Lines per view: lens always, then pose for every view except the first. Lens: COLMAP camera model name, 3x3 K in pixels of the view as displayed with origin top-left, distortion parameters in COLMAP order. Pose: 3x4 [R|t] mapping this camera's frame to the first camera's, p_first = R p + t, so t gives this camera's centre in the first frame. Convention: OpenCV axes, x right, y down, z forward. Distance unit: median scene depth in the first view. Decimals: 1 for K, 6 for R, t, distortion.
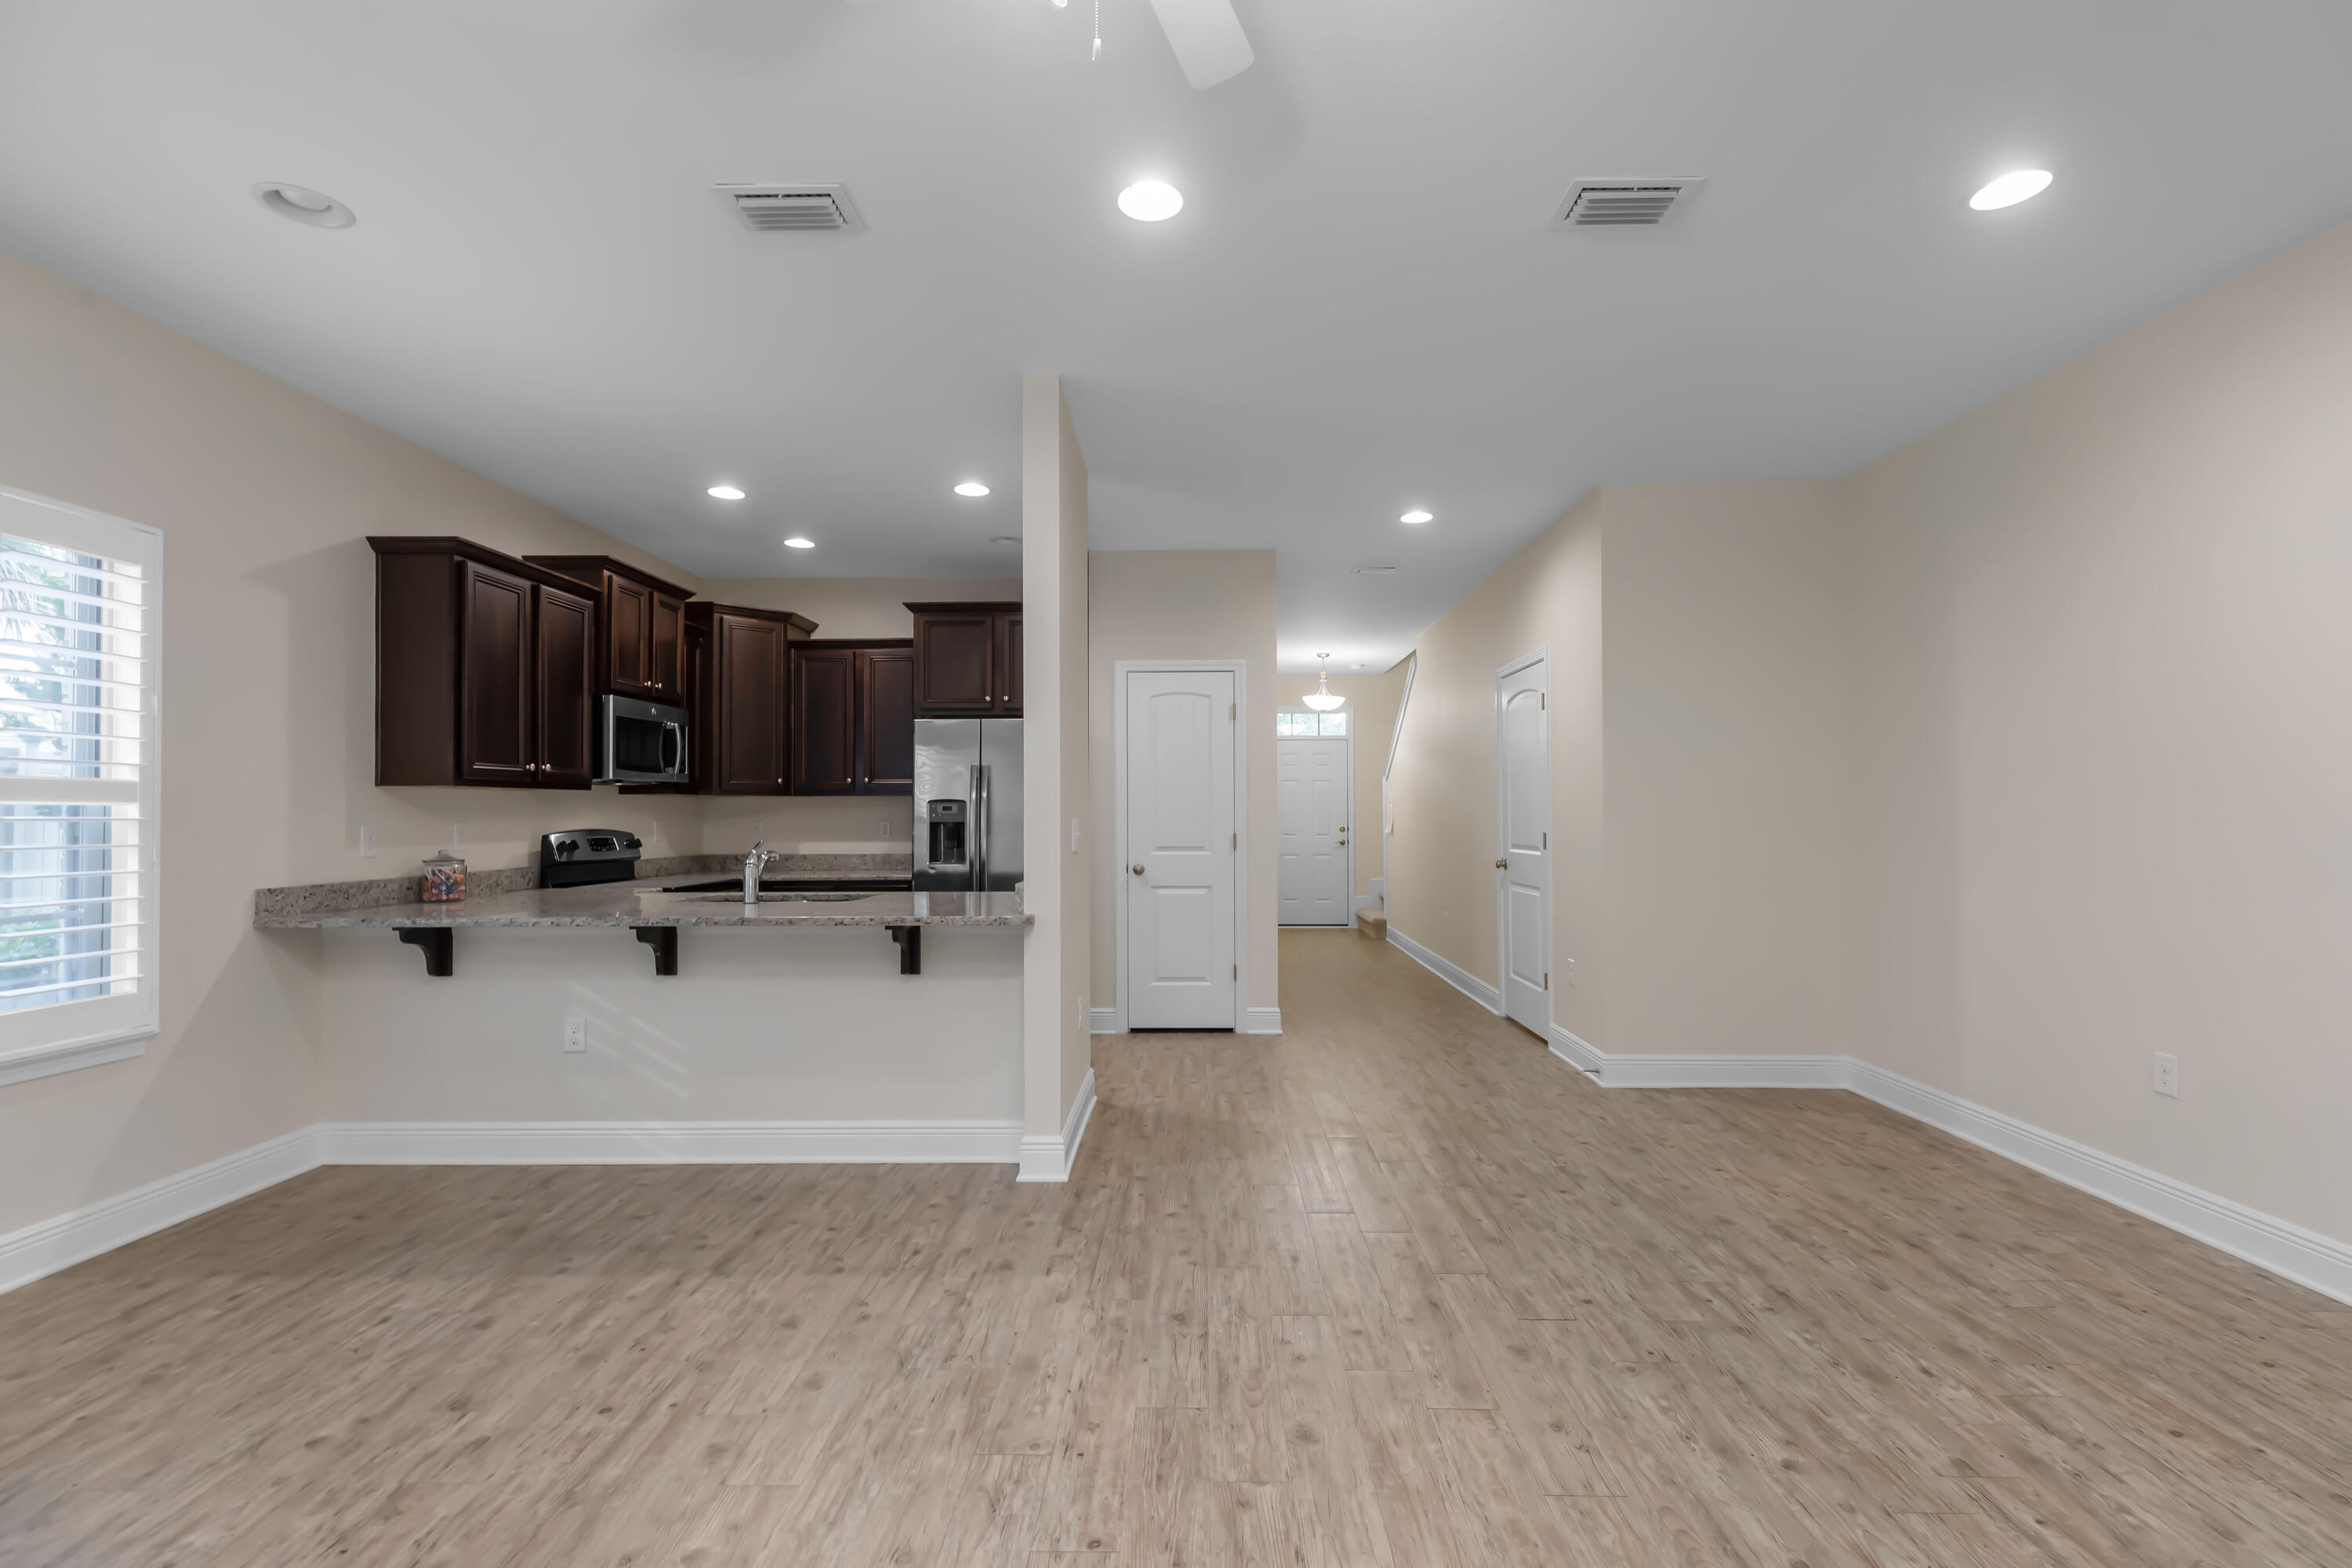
lens RADIAL K [[1060.6, 0, 1187.4], [0, 1060.6, 806.2], [0, 0, 1]] dist [0.005205, -0.000491]
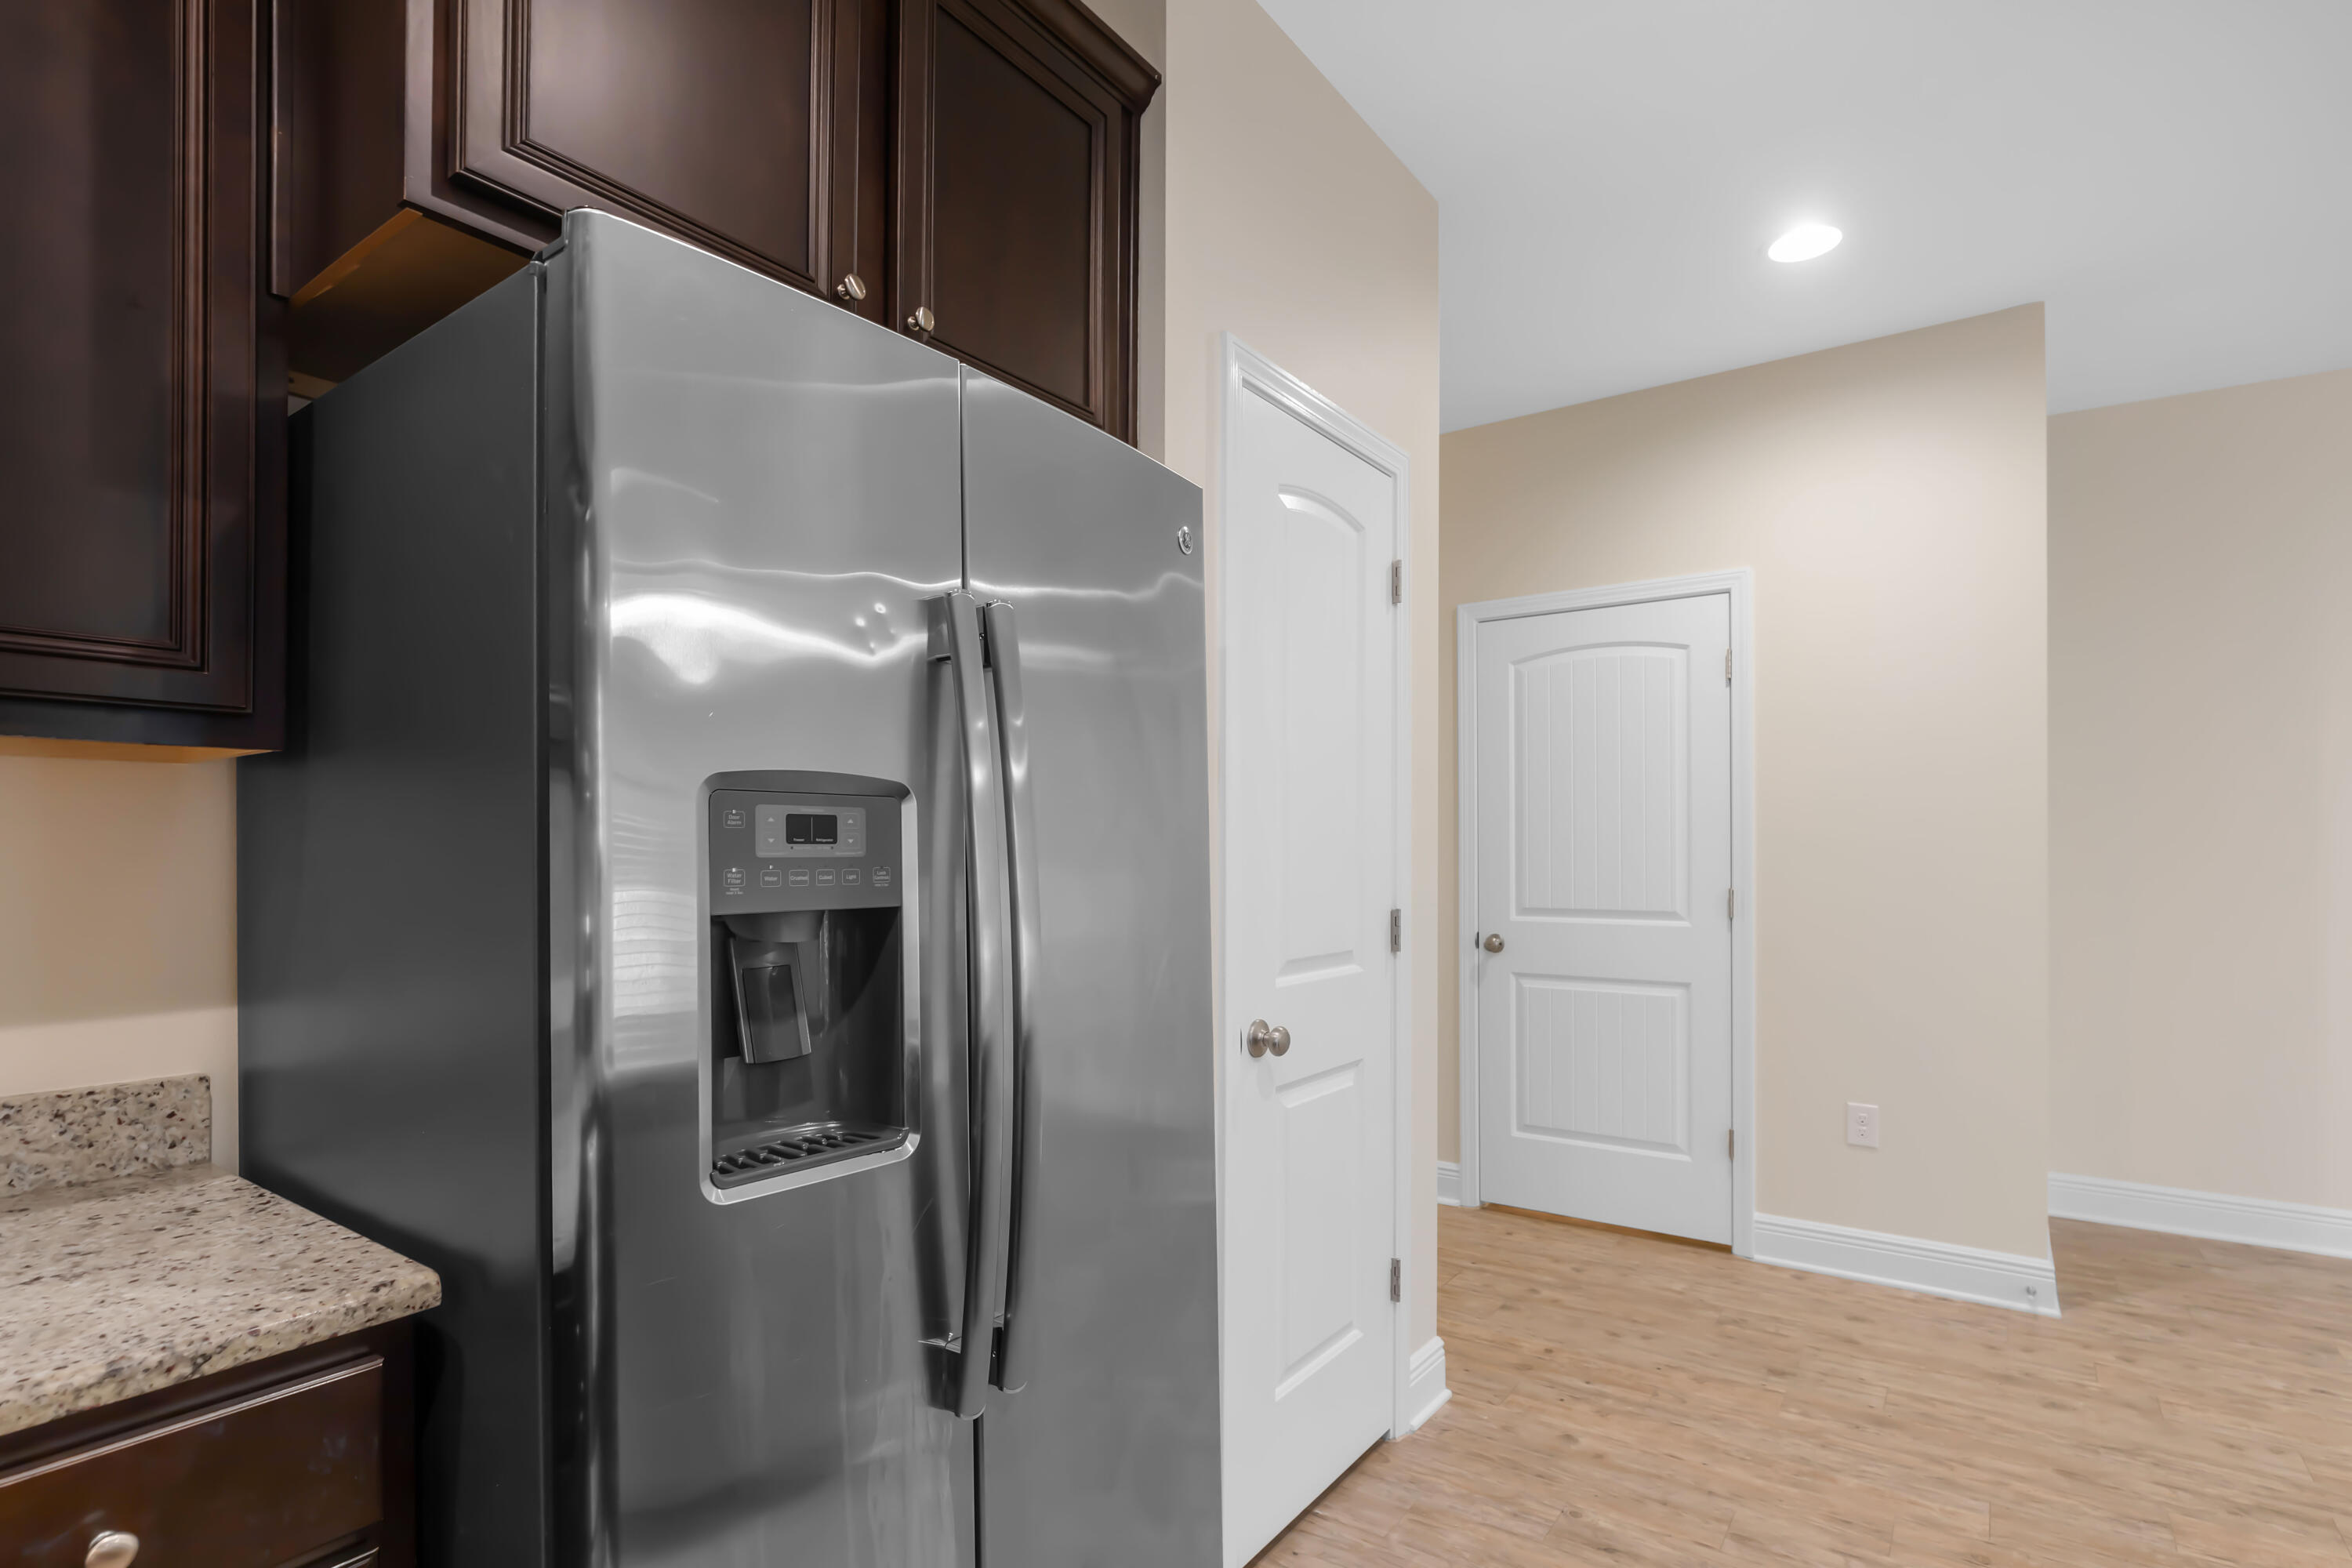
lens RADIAL K [[1156.3, 0, 1167.2], [0, 1156.3, 843.0], [0, 0, 1]] dist [-0.001423, -0.000401]
pose [[0.566576, 0.007671, 0.823974, -0.601157], [-0.005816, 0.999969, -0.005310, 0.008515], [-0.823989, -0.001784, 0.566603, 1.484908]]
